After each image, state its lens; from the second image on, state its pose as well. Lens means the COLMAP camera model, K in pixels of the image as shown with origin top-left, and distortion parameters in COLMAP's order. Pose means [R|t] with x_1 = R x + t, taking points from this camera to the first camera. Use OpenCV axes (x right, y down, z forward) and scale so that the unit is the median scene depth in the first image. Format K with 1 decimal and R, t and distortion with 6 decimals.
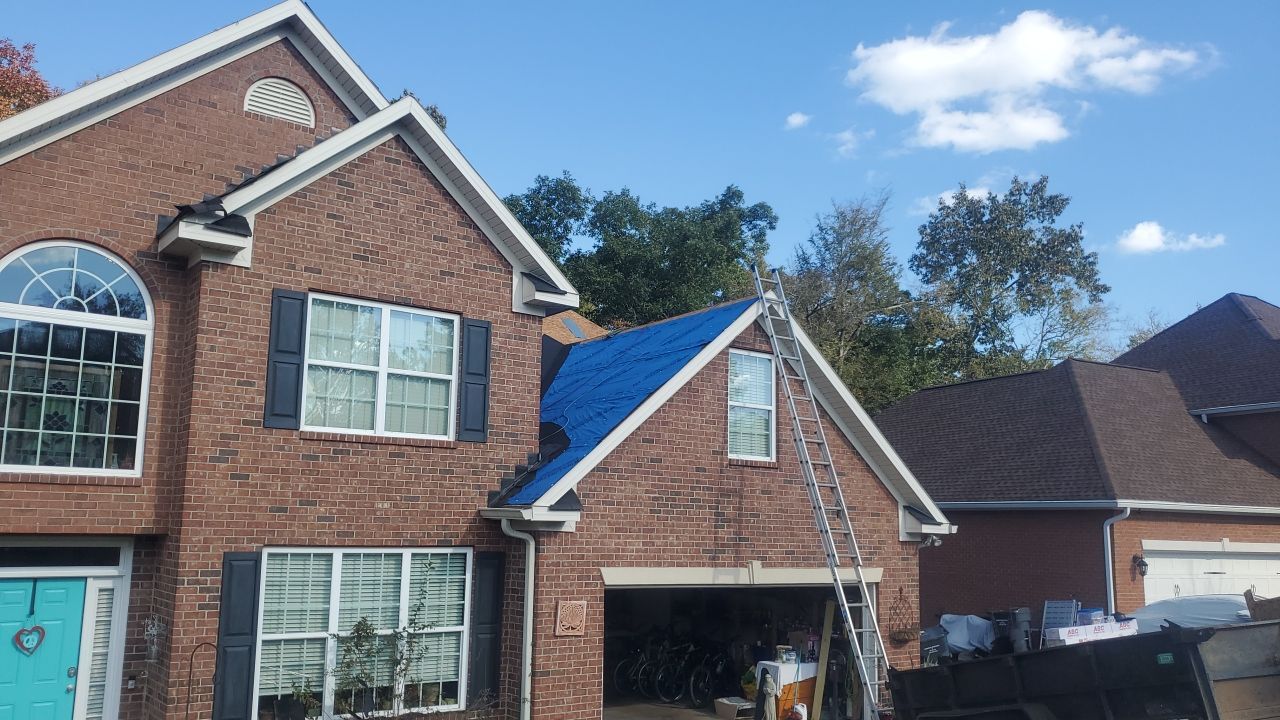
lens RADIAL K [[1042.4, 0, 640.0], [0, 1042.4, 360.0], [0, 0, 1]] dist [0.038740, -0.001138]
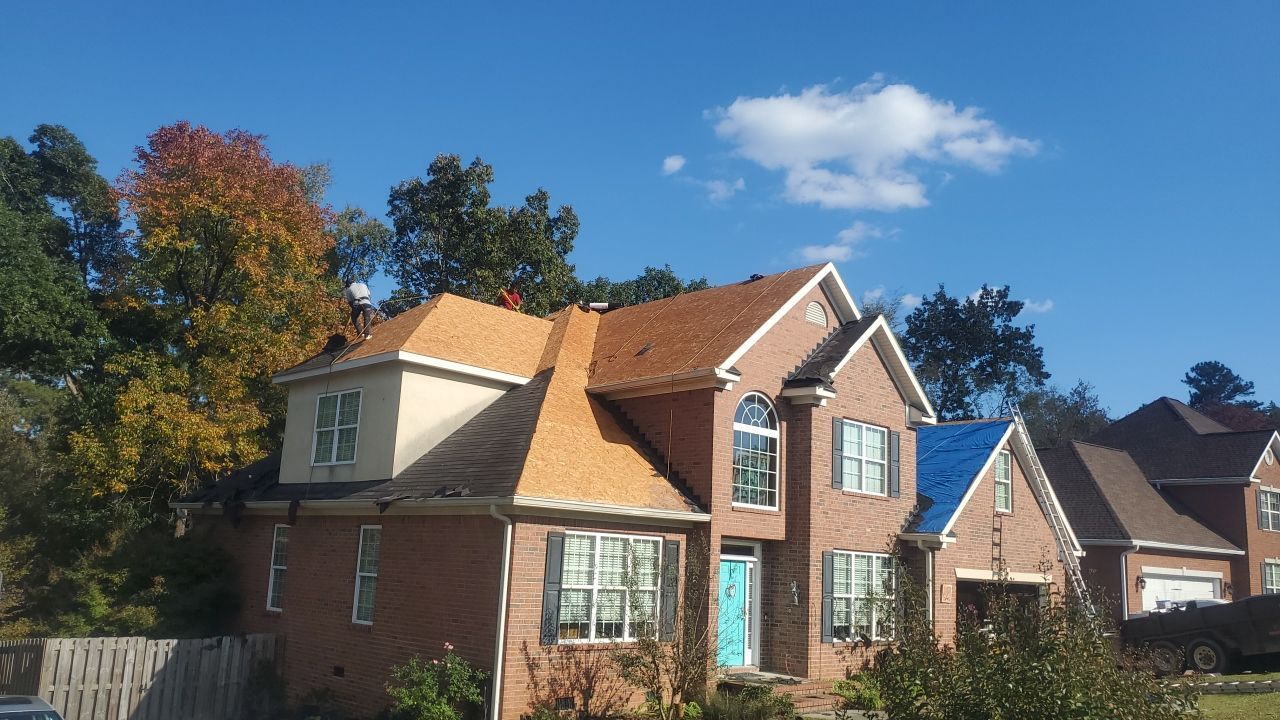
lens RADIAL K [[985.7, 0, 640.0], [0, 985.7, 360.0], [0, 0, 1]] dist [-0.044193, -0.006132]
pose [[0.993977, 0.059199, 0.092229, -0.767857], [-0.056180, 0.997807, -0.034994, -0.077813], [-0.094098, 0.029602, 0.995123, -0.690473]]
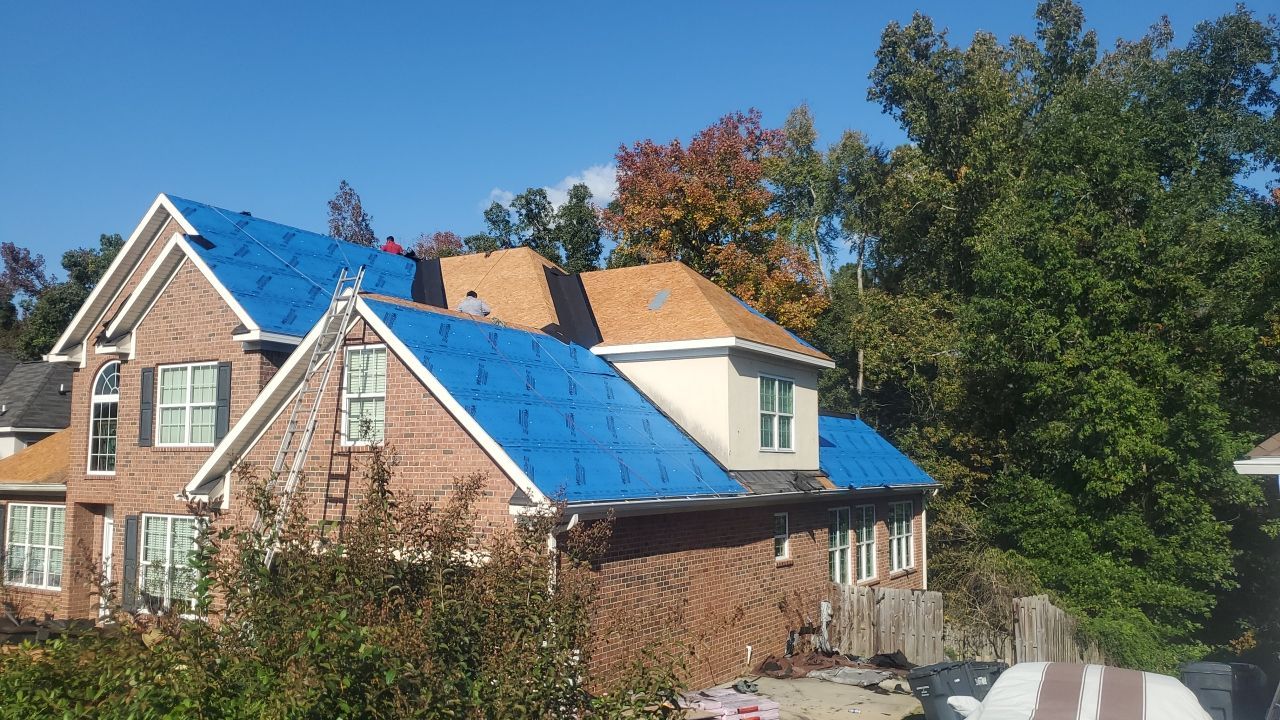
lens RADIAL K [[1042.4, 0, 640.0], [0, 1042.4, 360.0], [0, 0, 1]] dist [0.038740, -0.001138]
pose [[0.324674, -0.098946, -0.940636, 1.398560], [0.158312, 0.986168, -0.049091, 0.121338], [0.932483, -0.132975, 0.335847, 1.036118]]
